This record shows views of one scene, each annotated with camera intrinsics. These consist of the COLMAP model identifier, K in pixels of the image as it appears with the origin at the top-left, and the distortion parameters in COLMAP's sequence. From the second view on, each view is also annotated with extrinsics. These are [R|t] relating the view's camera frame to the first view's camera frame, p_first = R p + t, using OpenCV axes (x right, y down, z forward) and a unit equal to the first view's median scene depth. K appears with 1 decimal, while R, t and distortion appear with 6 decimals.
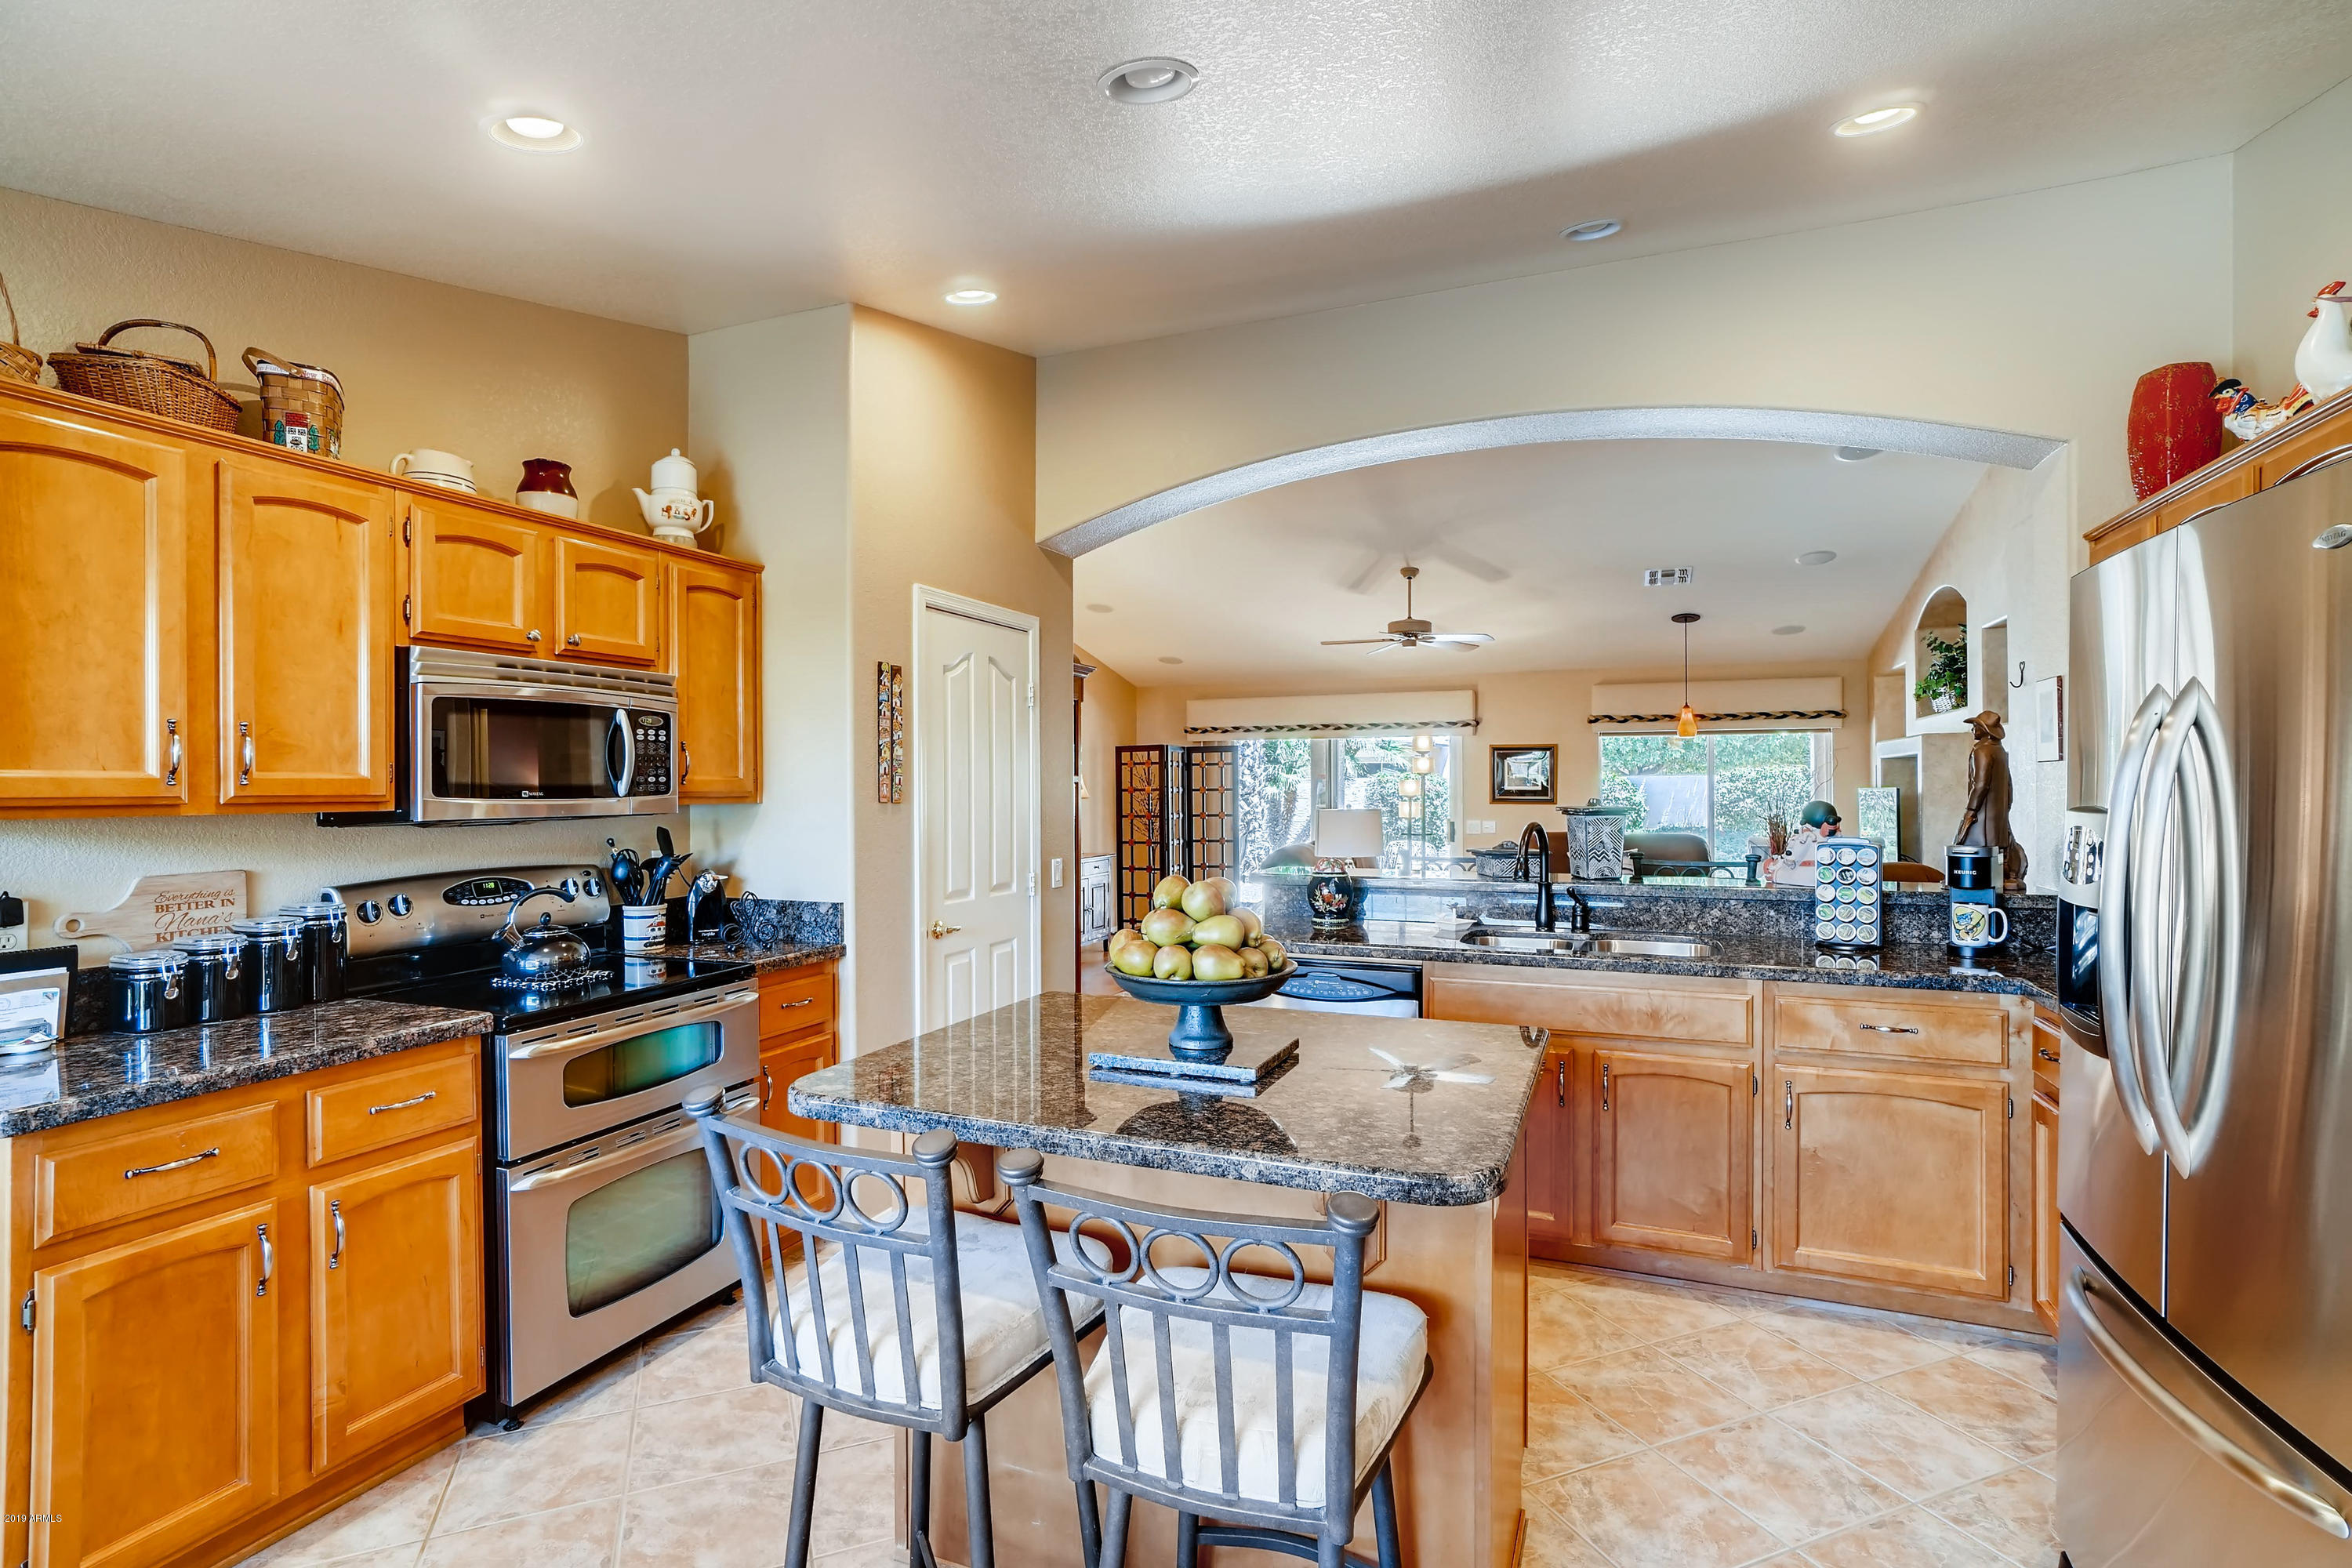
lens RADIAL K [[1126.8, 0, 1176.2], [0, 1126.8, 790.0], [0, 0, 1]] dist [-0.021025, 0.010821]
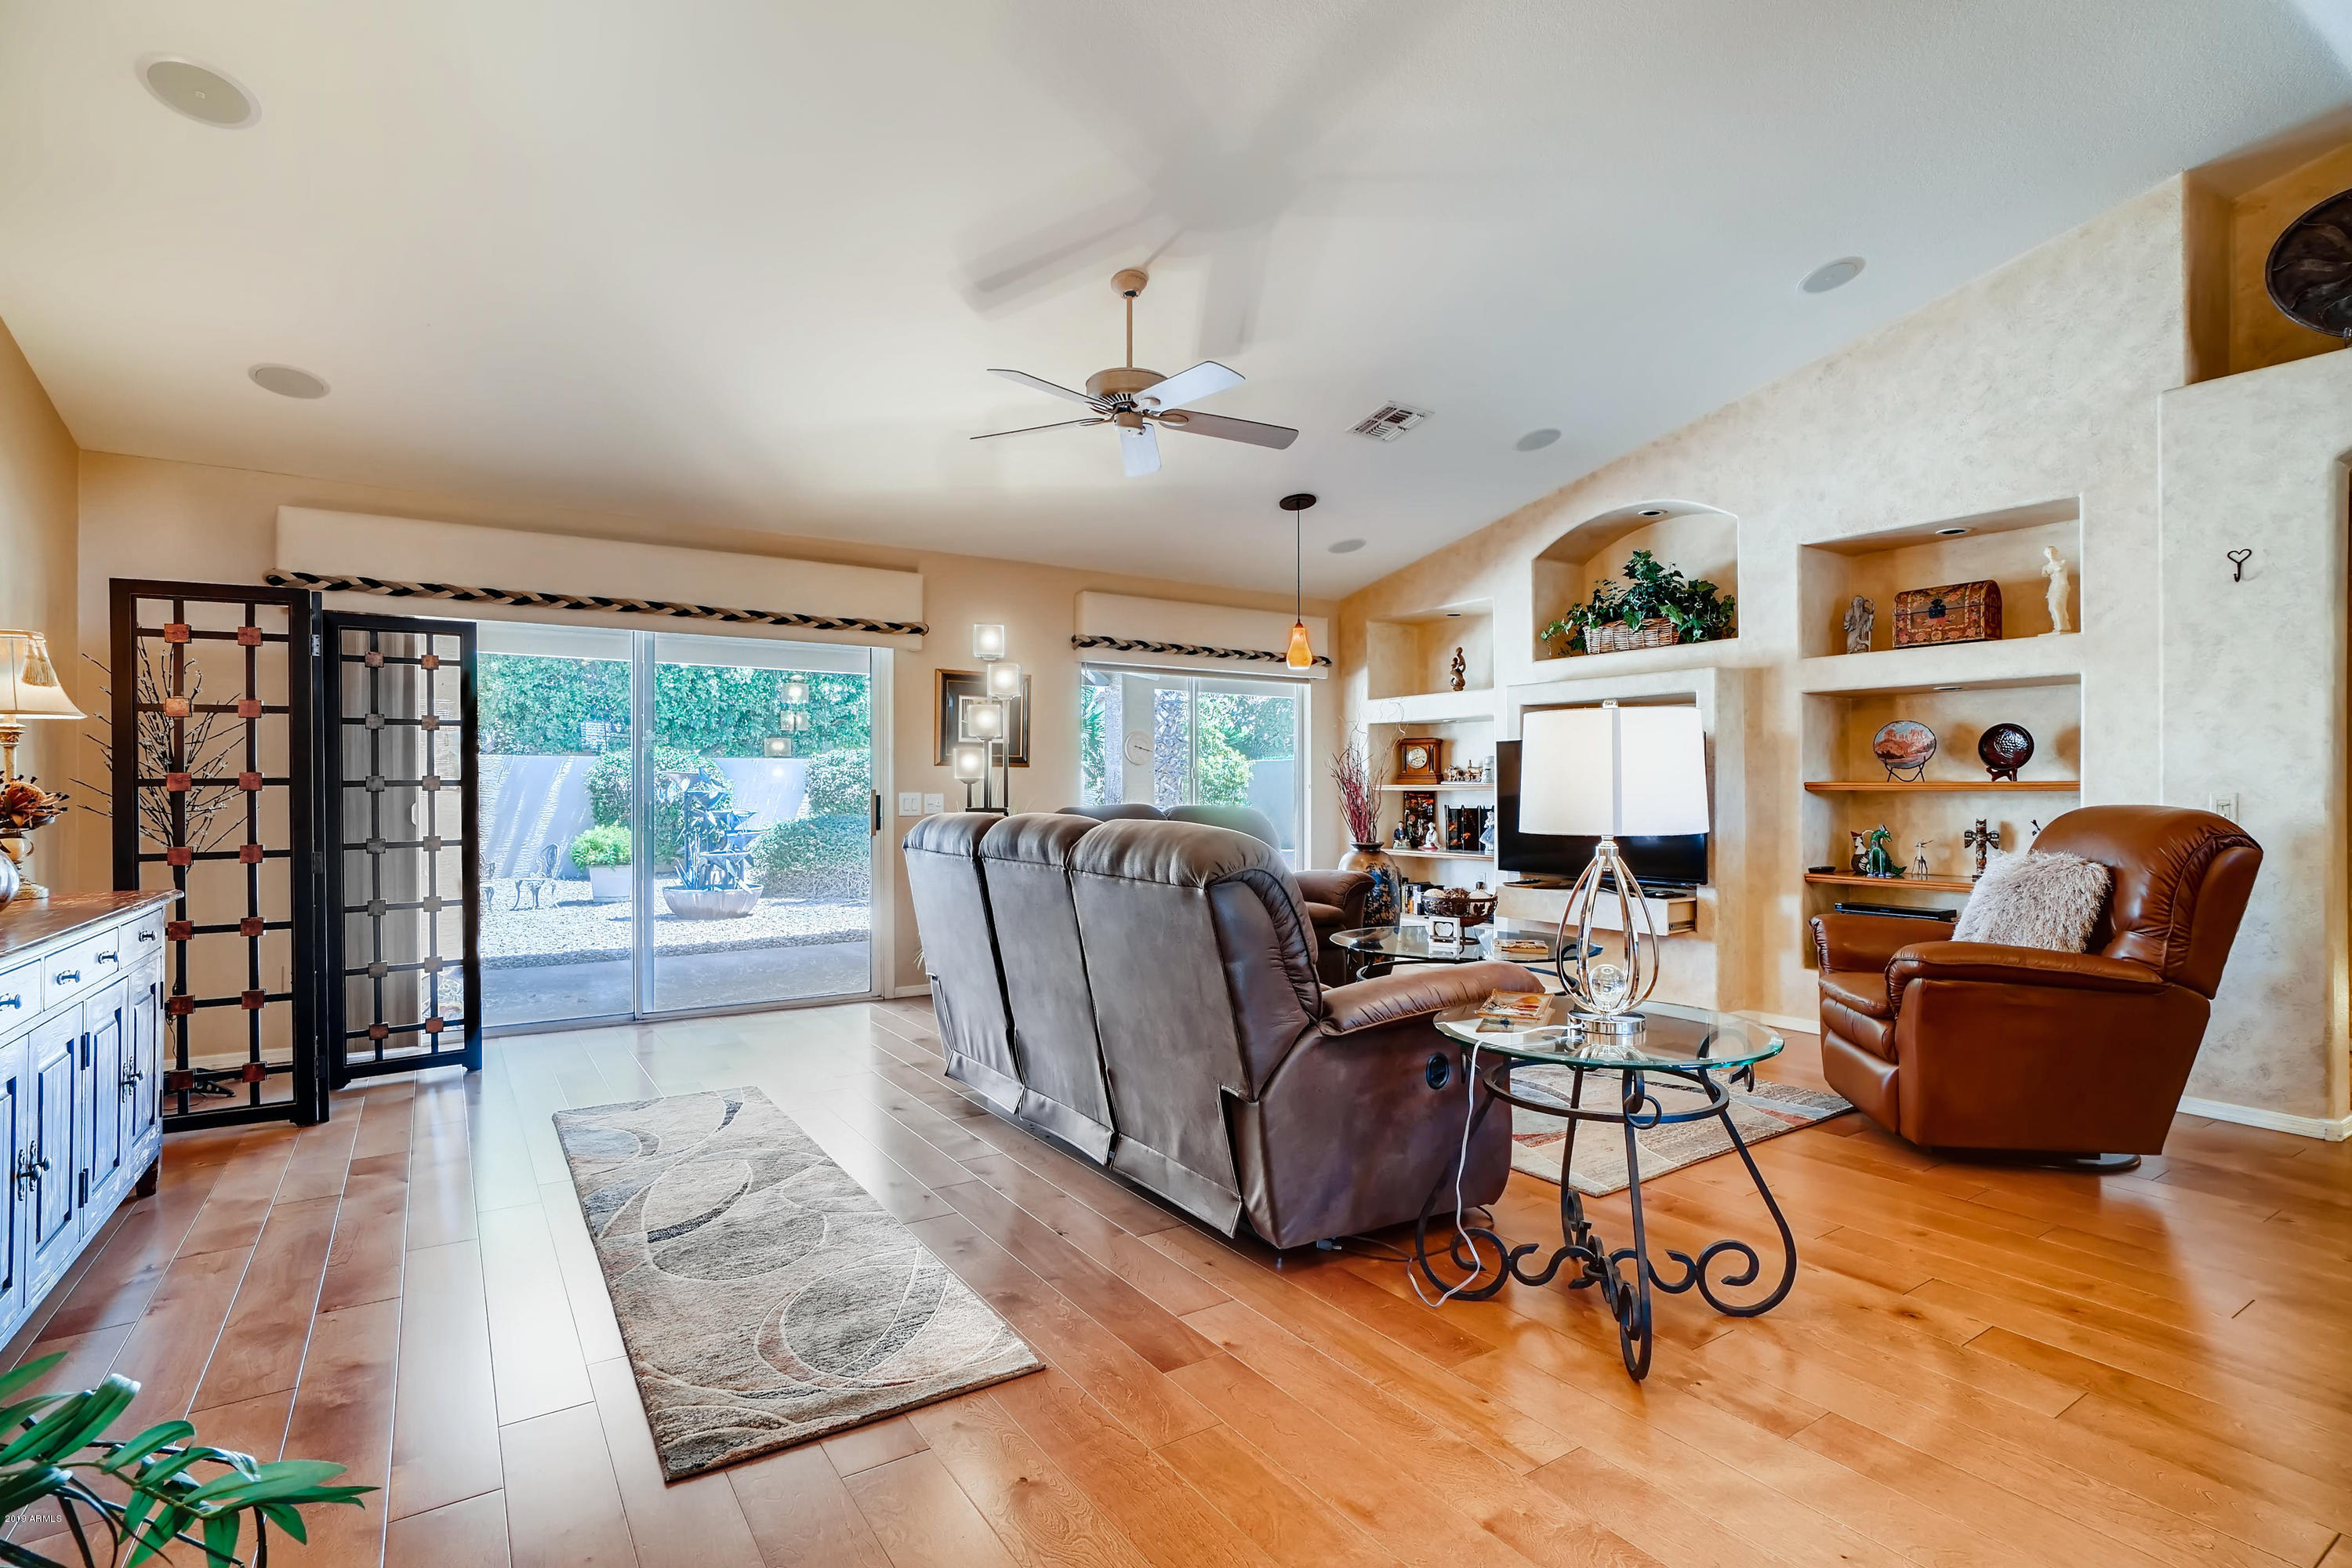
lens RADIAL K [[1126.8, 0, 1174.7], [0, 1126.8, 791.0], [0, 0, 1]] dist [-0.021025, 0.010821]
pose [[0.557581, -0.000038, 0.830123, -0.179393], [0.001580, 0.999998, -0.001015, 0.030719], [-0.830121, 0.001877, 0.557580, 0.641616]]
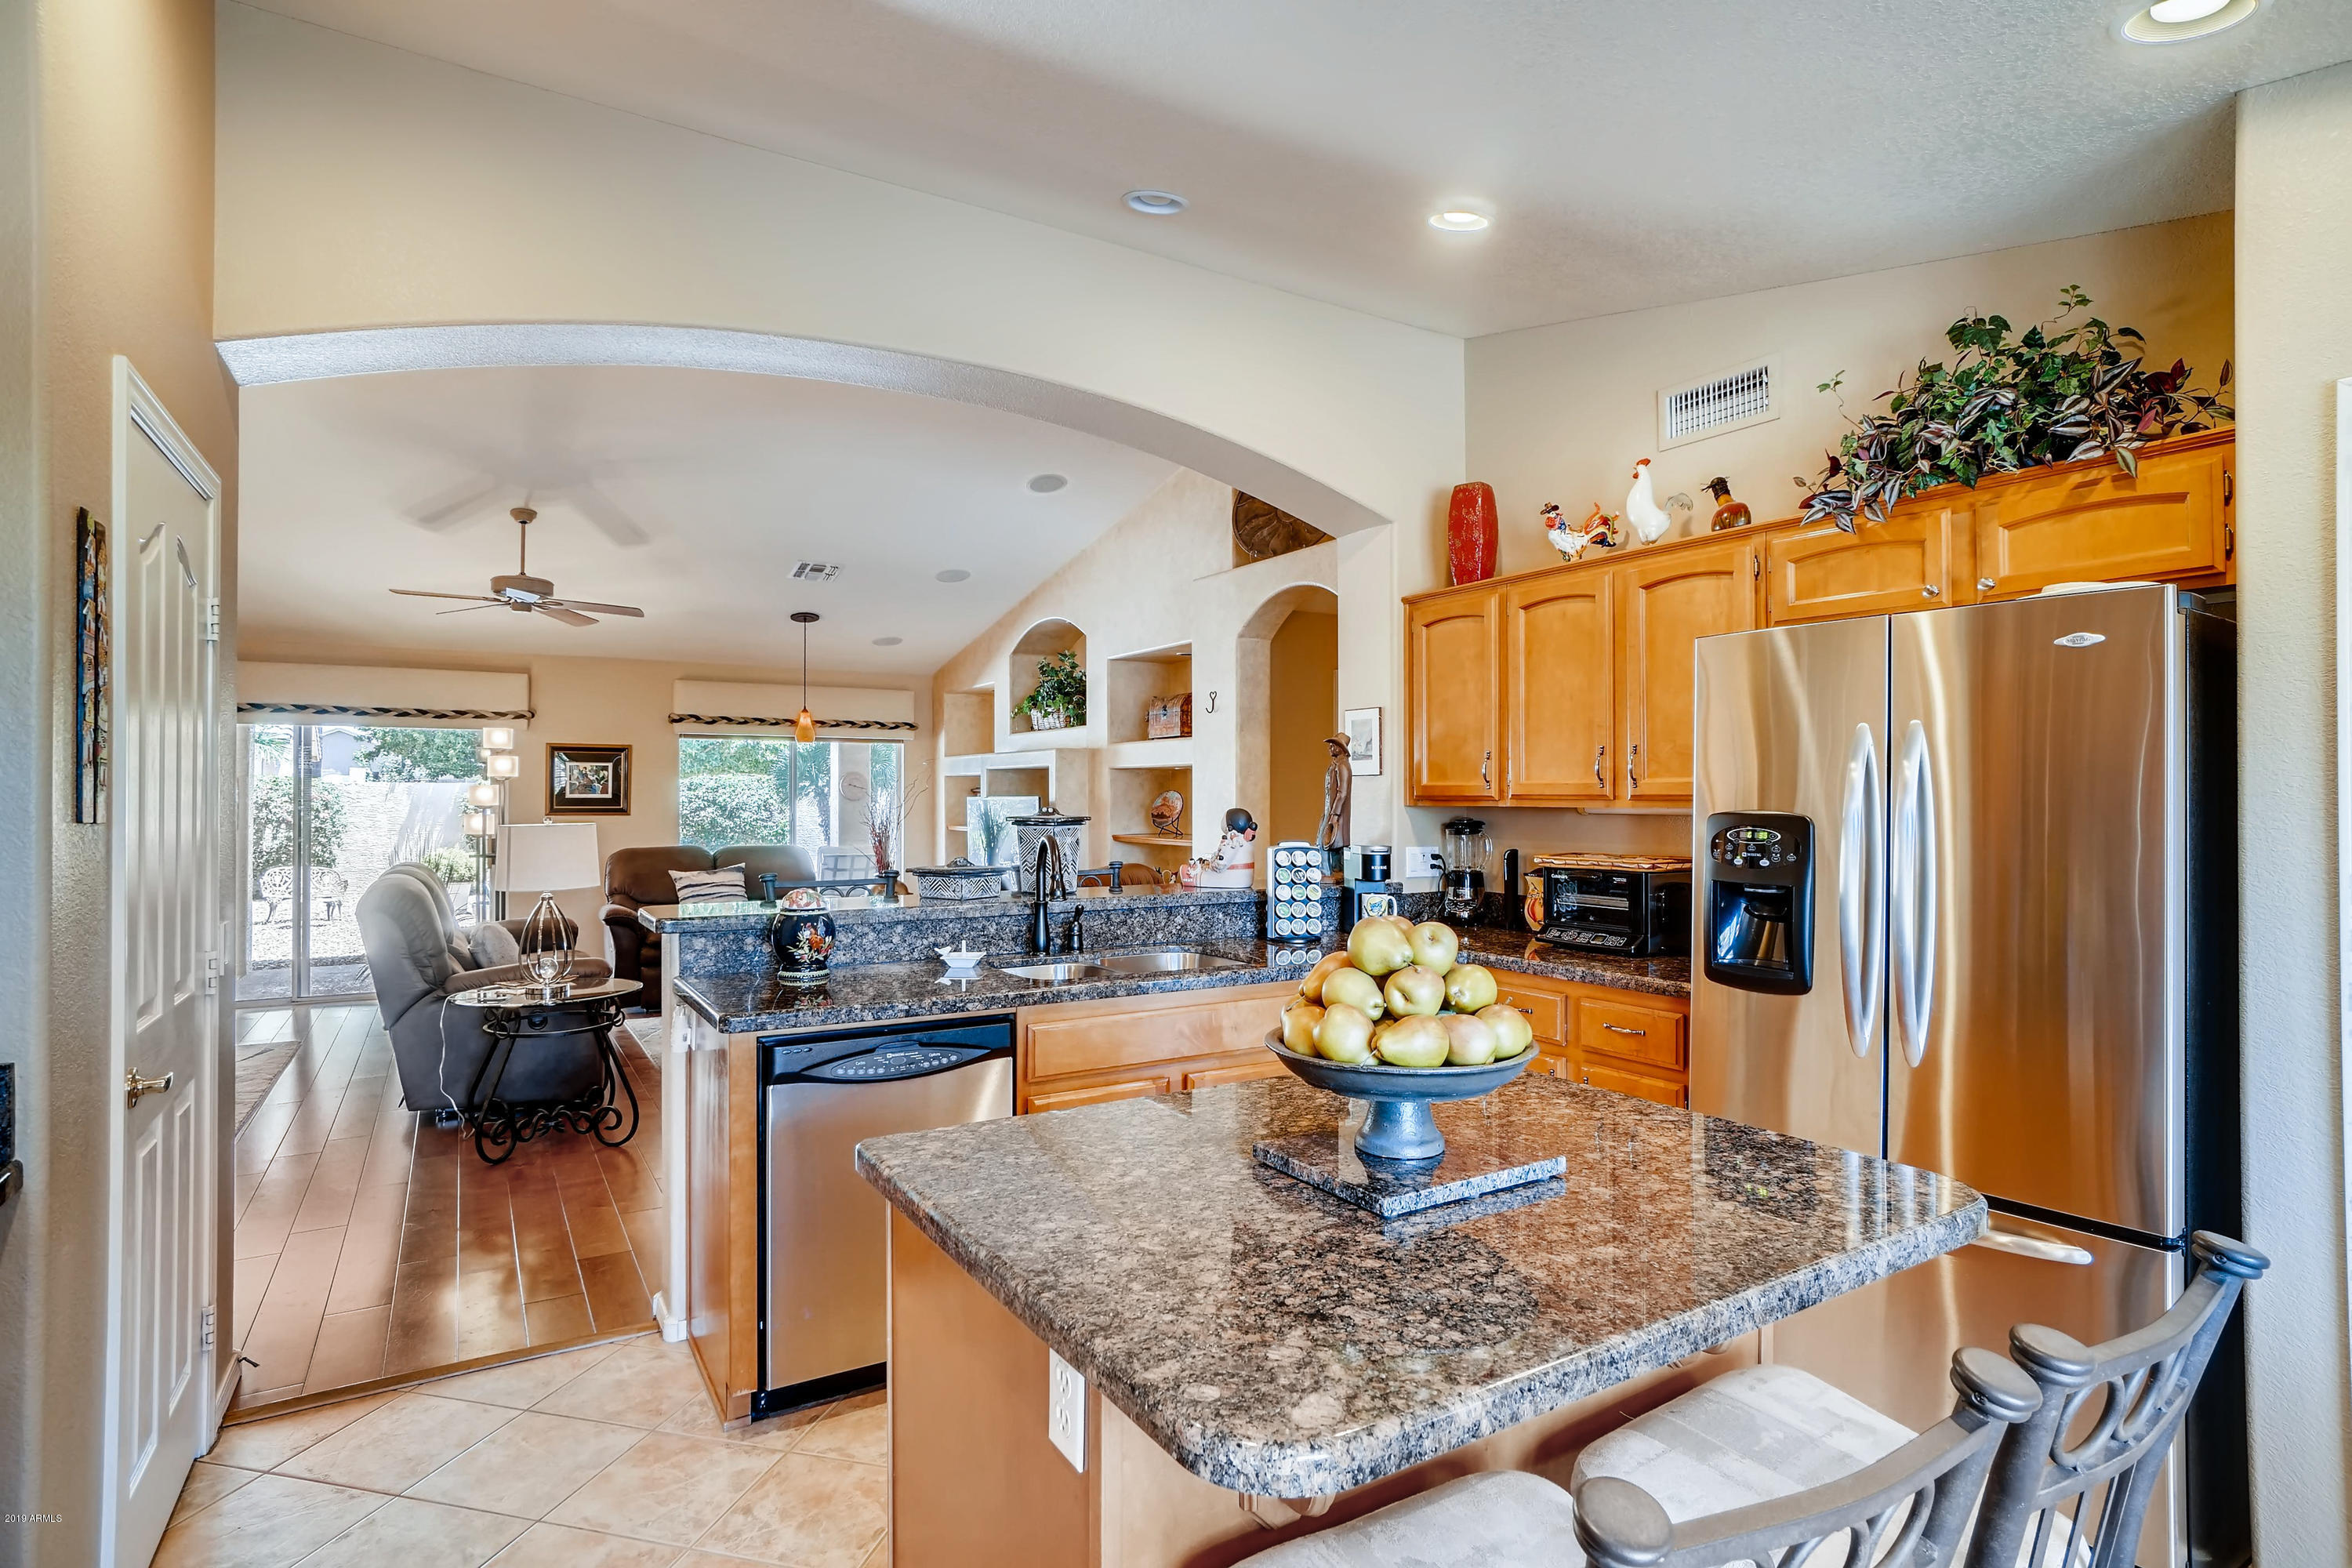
lens RADIAL K [[1187.1, 0, 1165.8], [0, 1187.1, 778.4], [0, 0, 1]] dist [-0.017180, 0.007388]
pose [[0.598995, 0.014259, 0.800626, -0.158085], [-0.000360, 0.999846, -0.017538, 0.000358], [-0.800753, 0.010217, 0.598908, 0.150741]]
